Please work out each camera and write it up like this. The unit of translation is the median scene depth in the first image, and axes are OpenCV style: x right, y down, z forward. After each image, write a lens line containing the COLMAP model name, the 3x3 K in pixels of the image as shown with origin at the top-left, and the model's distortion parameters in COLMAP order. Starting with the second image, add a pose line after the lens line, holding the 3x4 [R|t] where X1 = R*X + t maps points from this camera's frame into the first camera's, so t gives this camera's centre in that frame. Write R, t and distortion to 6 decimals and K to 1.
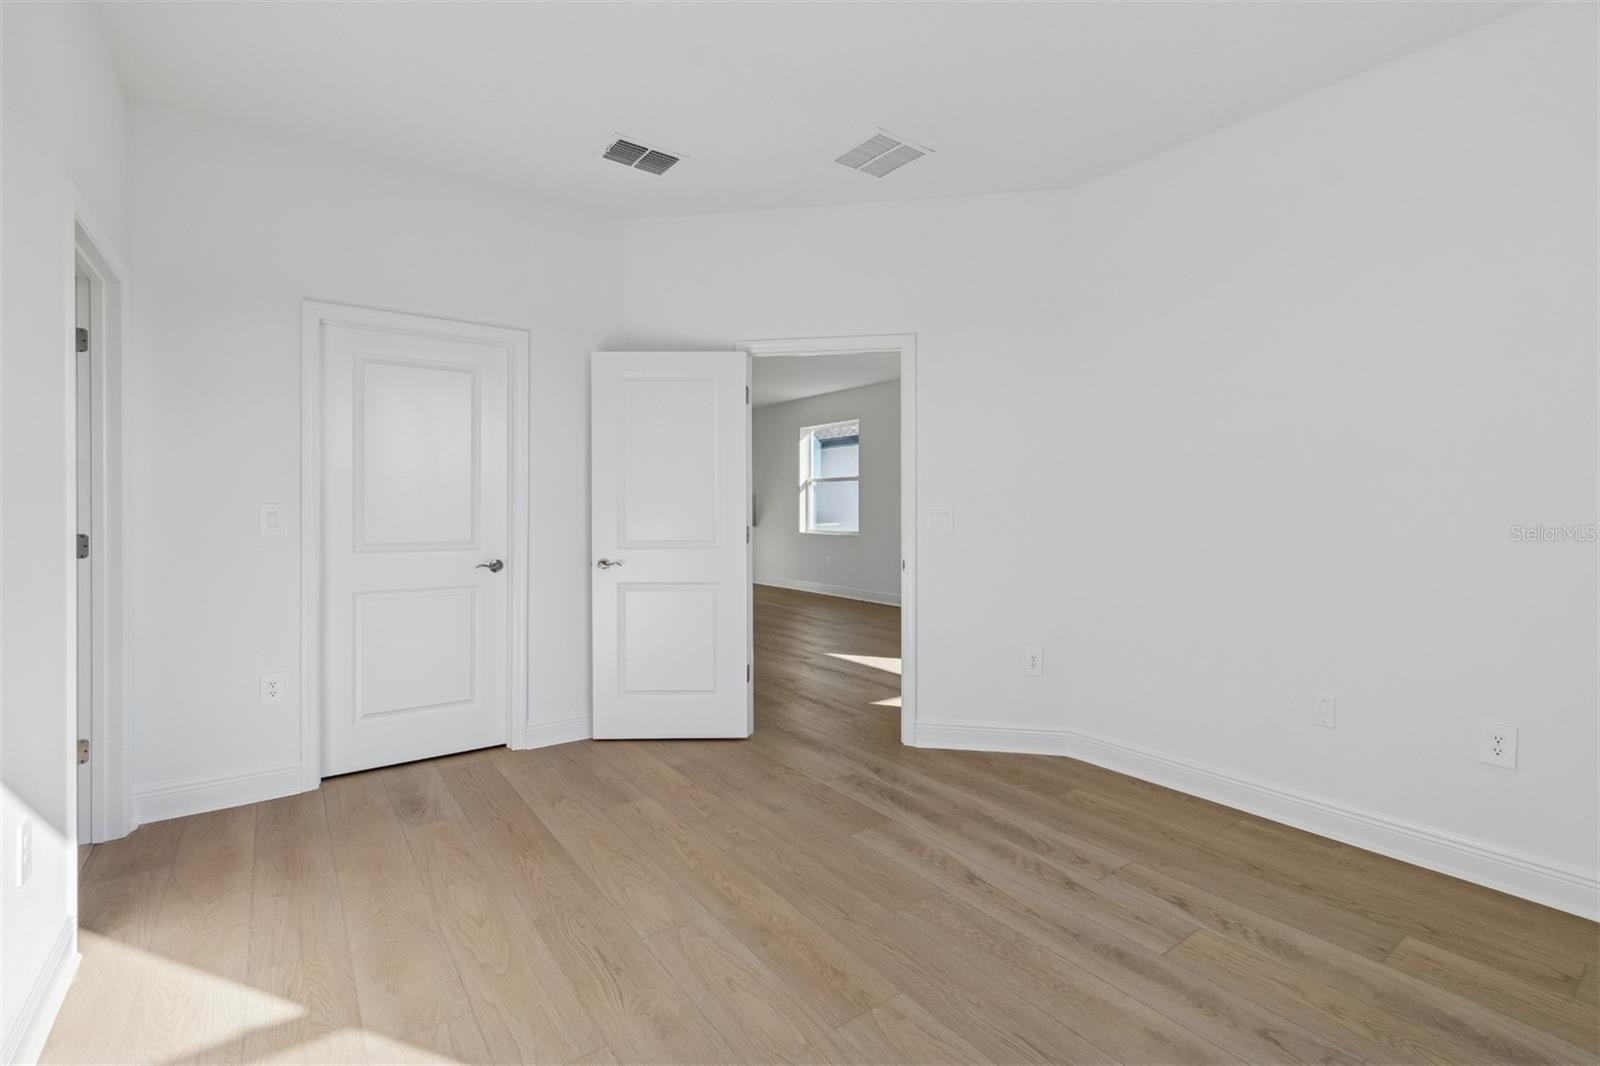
lens RADIAL K [[718.9, 0, 798.8], [0, 718.9, 508.6], [0, 0, 1]] dist [0.007399, -0.002217]
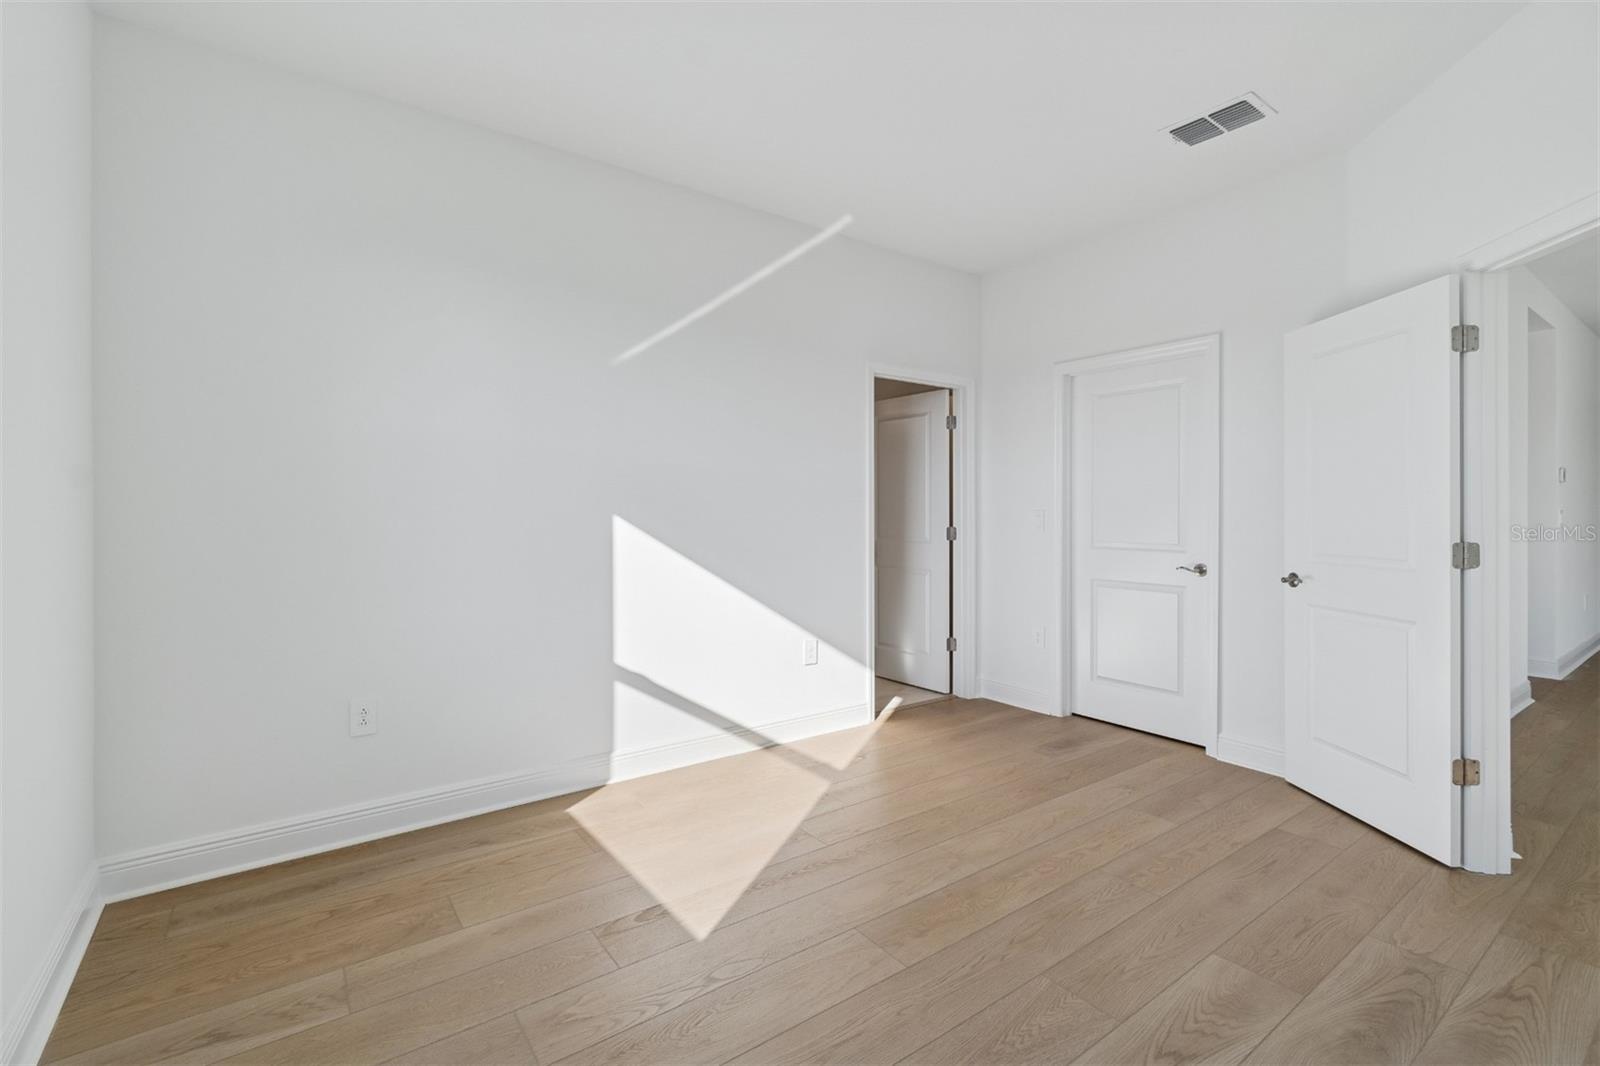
lens RADIAL K [[718.9, 0, 799.9], [0, 718.9, 520.9], [0, 0, 1]] dist [0.007399, -0.002217]
pose [[0.004543, 0.010981, -0.999929, 0.715529], [-0.008964, 0.999900, 0.010940, 0.003226], [0.999950, 0.008914, 0.004641, 0.501329]]
